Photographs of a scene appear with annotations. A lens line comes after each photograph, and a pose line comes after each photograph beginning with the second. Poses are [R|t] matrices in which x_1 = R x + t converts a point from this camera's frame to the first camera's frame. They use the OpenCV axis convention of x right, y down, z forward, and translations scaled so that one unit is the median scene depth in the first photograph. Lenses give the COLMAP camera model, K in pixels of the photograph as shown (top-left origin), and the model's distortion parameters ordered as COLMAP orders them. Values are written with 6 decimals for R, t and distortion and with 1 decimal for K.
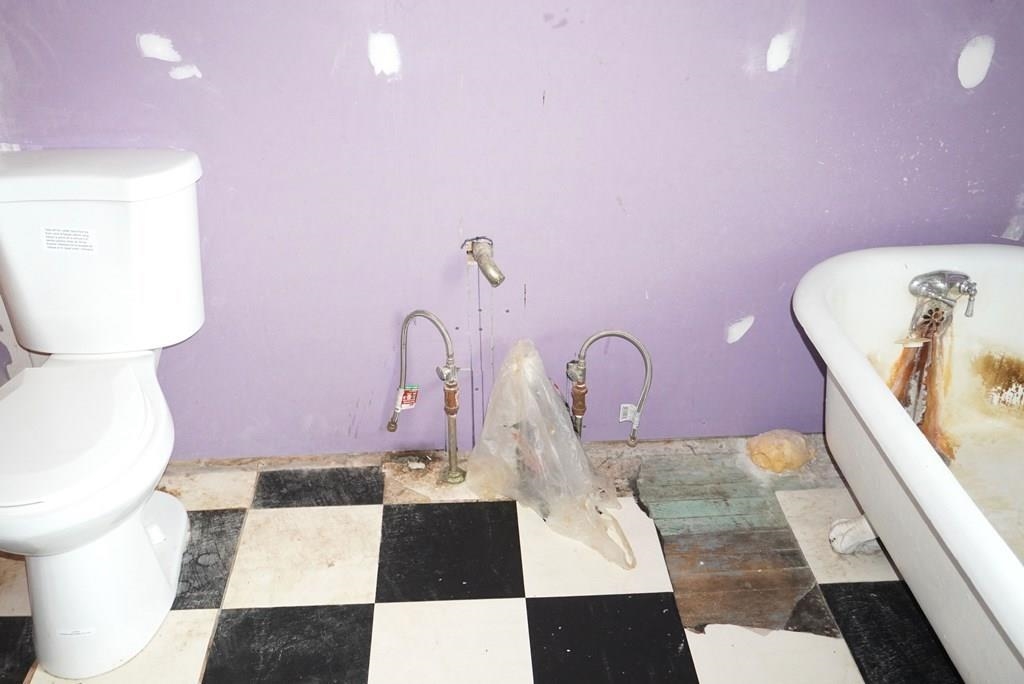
lens RADIAL K [[930.8, 0, 511.4], [0, 930.8, 339.0], [0, 0, 1]] dist [-0.024018, 0.000000]
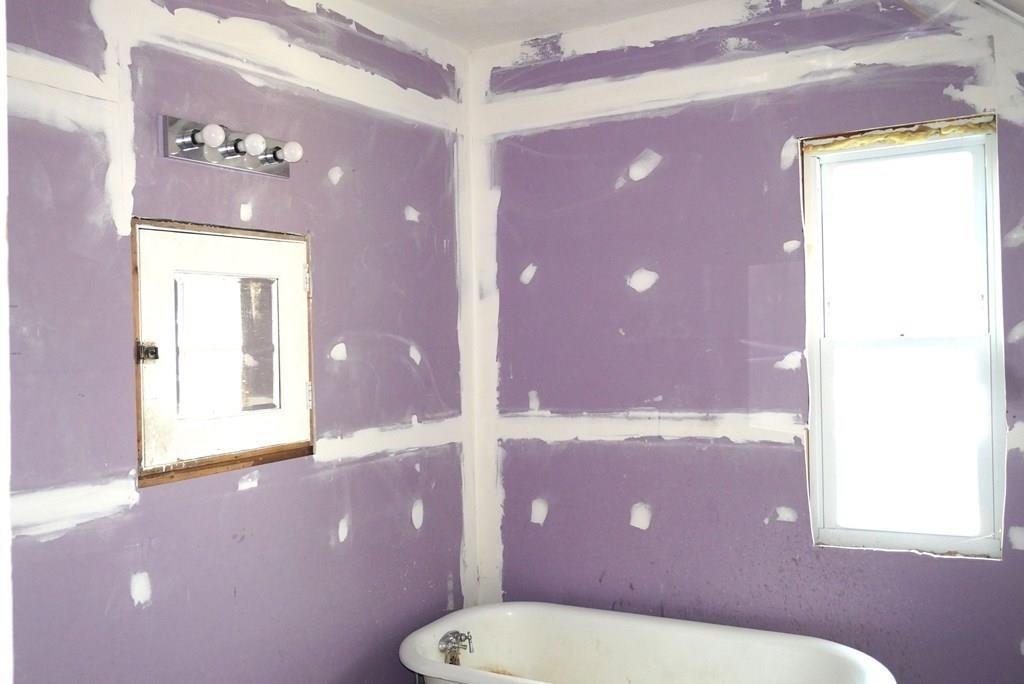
lens RADIAL K [[930.8, 0, 517.8], [0, 930.8, 336.9], [0, 0, 1]] dist [-0.024018, 0.000000]
pose [[0.553424, -0.023985, 0.832555, -0.858074], [0.448629, 0.850774, -0.273707, -0.013142], [-0.701751, 0.524984, 0.481599, -0.170085]]
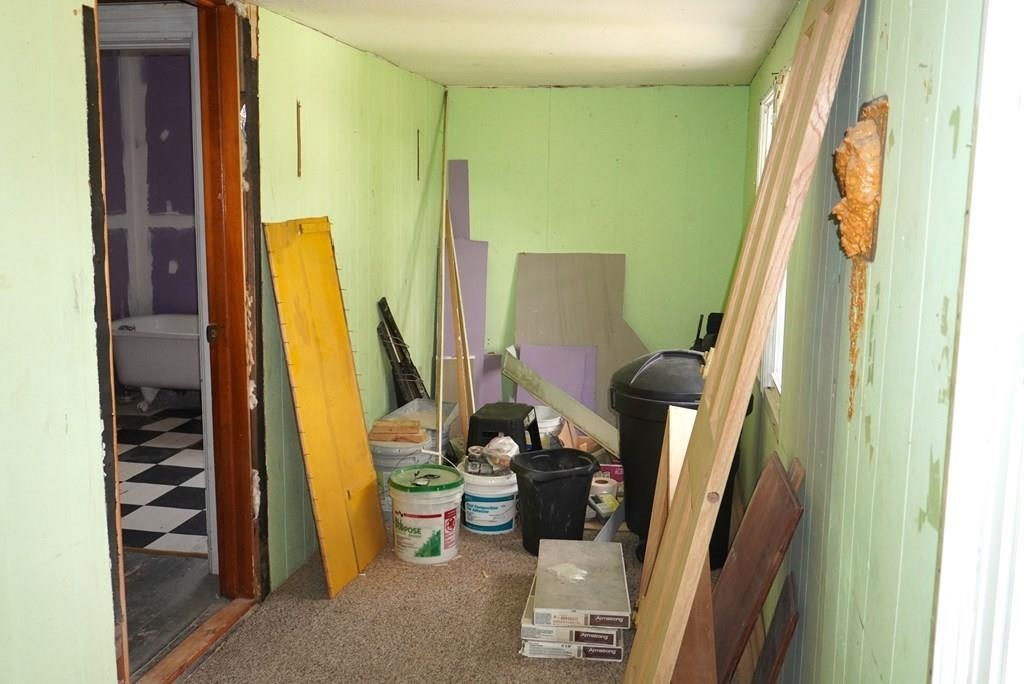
lens RADIAL K [[930.8, 0, 514.8], [0, 930.8, 336.7], [0, 0, 1]] dist [-0.024018, 0.000000]
pose [[0.245036, -0.173469, 0.953869, -2.298788], [0.477235, 0.877993, 0.037075, 0.496615], [-0.843922, 0.446135, 0.297925, -1.093232]]
